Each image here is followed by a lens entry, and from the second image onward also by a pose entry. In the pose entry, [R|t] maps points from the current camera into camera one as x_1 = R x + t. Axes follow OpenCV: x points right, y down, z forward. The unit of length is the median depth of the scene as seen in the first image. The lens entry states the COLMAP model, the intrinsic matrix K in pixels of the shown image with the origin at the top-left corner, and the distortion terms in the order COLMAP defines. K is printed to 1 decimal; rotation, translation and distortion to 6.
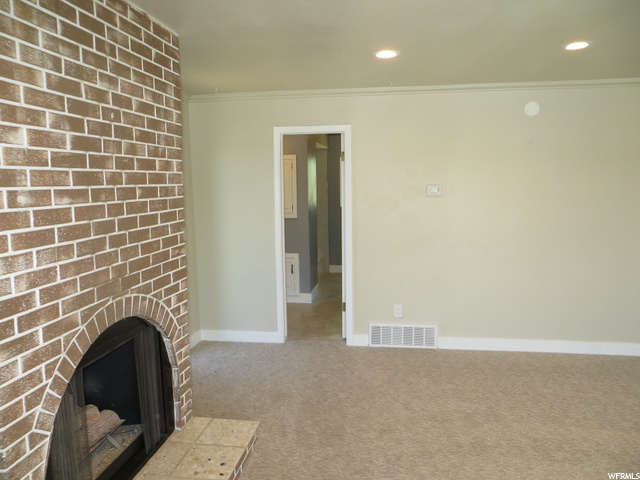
lens RADIAL K [[477.6, 0, 323.4], [0, 477.6, 240.5], [0, 0, 1]] dist [-0.002989, -0.004001]
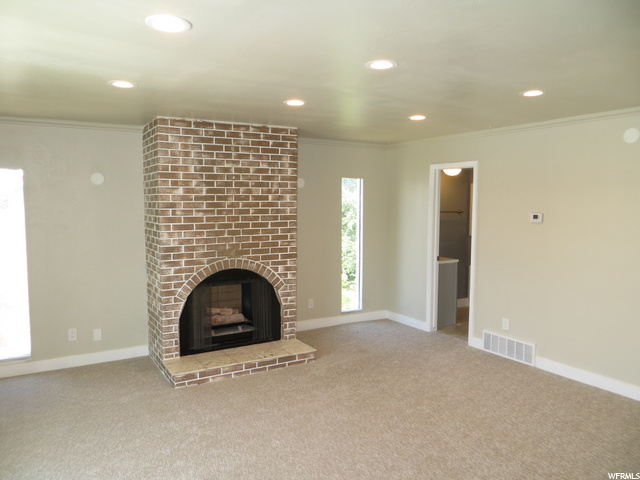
lens RADIAL K [[477.6, 0, 320.8], [0, 477.6, 240.9], [0, 0, 1]] dist [-0.002989, -0.004001]
pose [[0.643113, 0.080668, -0.761510, 1.391750], [-0.104566, 0.994372, 0.017028, -0.038060], [0.758598, 0.068677, 0.647929, -0.123479]]
